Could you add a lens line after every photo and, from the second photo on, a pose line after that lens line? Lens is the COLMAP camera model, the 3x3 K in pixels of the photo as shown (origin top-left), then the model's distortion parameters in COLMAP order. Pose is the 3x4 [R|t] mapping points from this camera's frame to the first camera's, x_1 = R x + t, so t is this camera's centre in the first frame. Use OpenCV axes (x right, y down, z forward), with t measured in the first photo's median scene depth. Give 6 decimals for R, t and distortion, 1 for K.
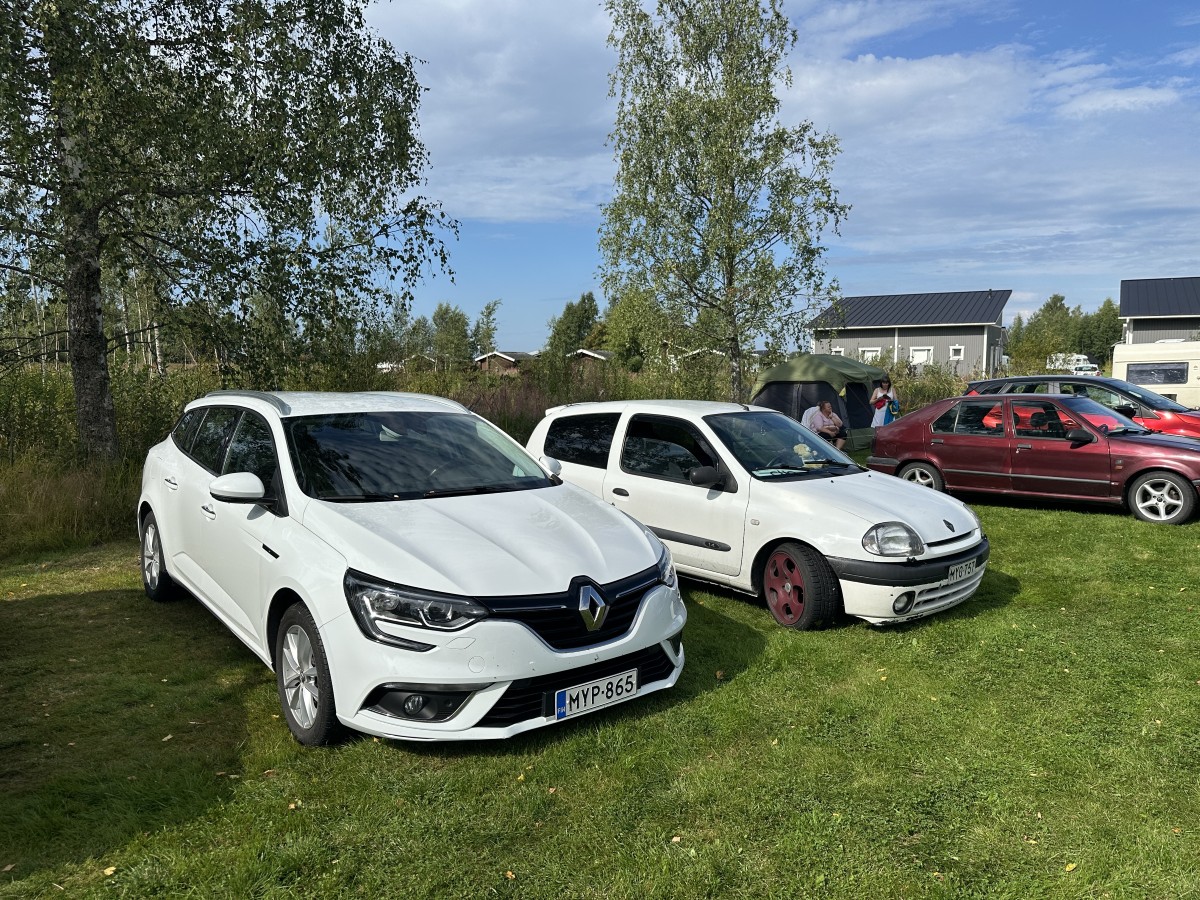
lens RADIAL K [[852.9, 0, 597.4], [0, 852.9, 462.1], [0, 0, 1]] dist [0.009244, -0.011779]
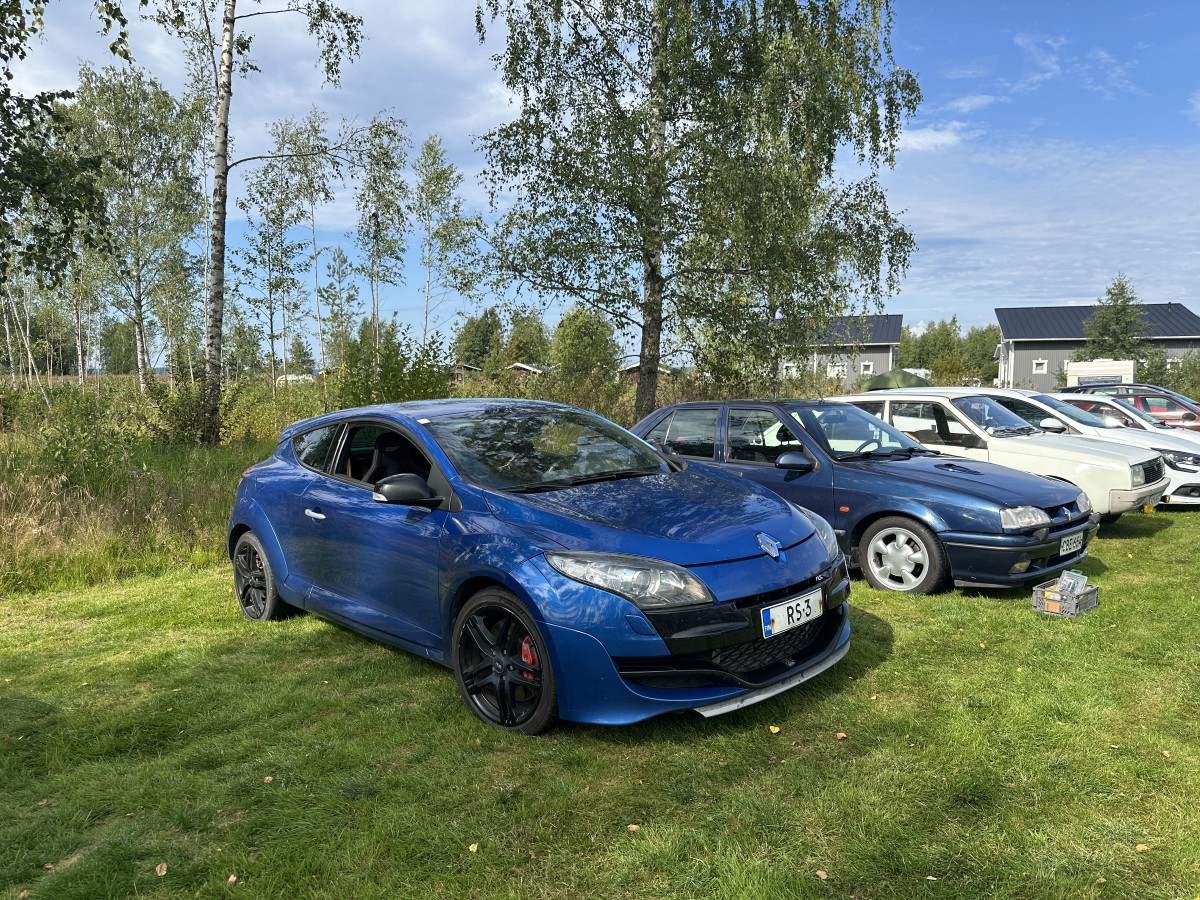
lens RADIAL K [[852.9, 0, 591.0], [0, 852.9, 448.6], [0, 0, 1]] dist [0.009244, -0.011779]
pose [[0.983158, -0.013312, 0.182270, -0.175951], [0.018790, 0.999421, -0.028362, 0.011689], [-0.181787, 0.031309, 0.982839, -0.095001]]
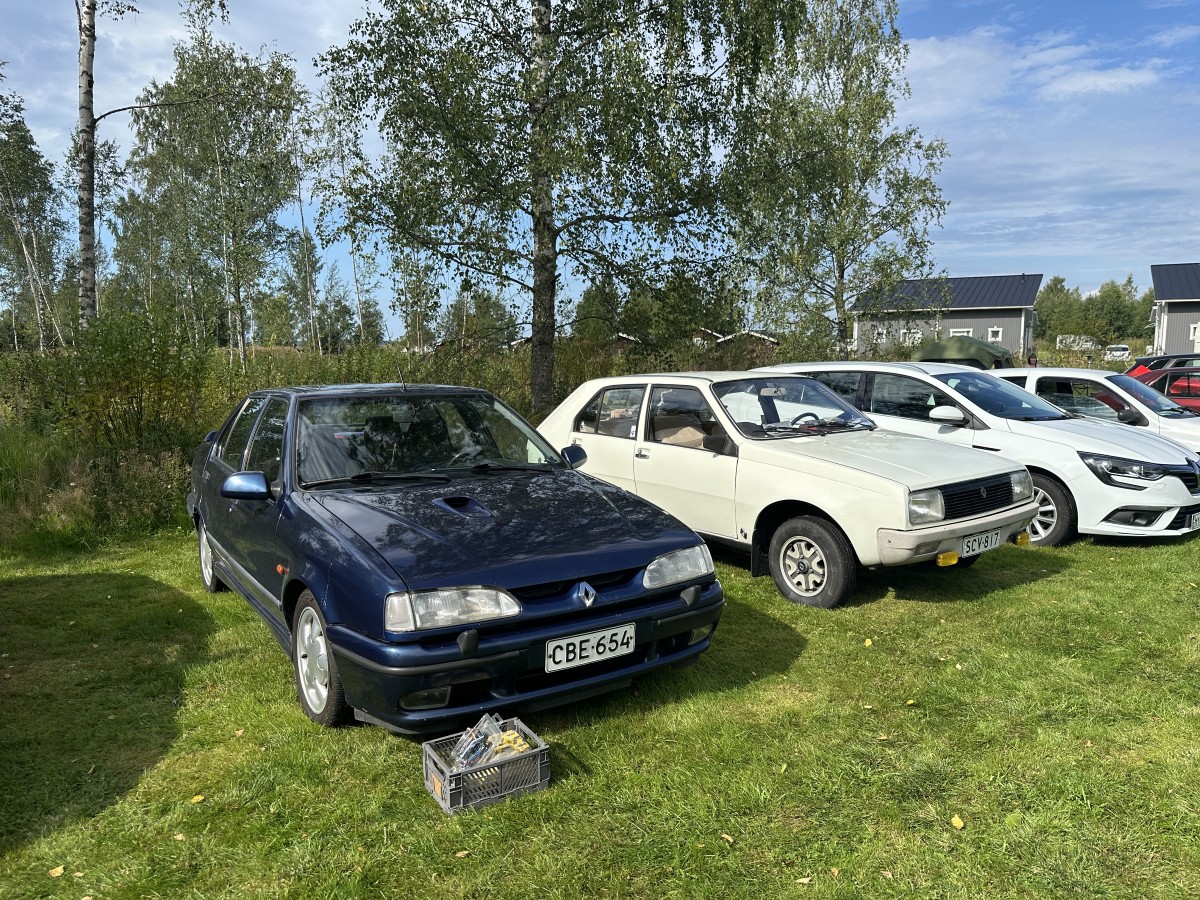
lens RADIAL K [[852.9, 0, 593.6], [0, 852.9, 454.0], [0, 0, 1]] dist [0.009244, -0.011779]
pose [[0.999879, -0.006533, 0.014088, -0.093740], [0.006388, 0.999927, 0.010261, 0.007184], [-0.014154, -0.010170, 0.999848, -0.058225]]
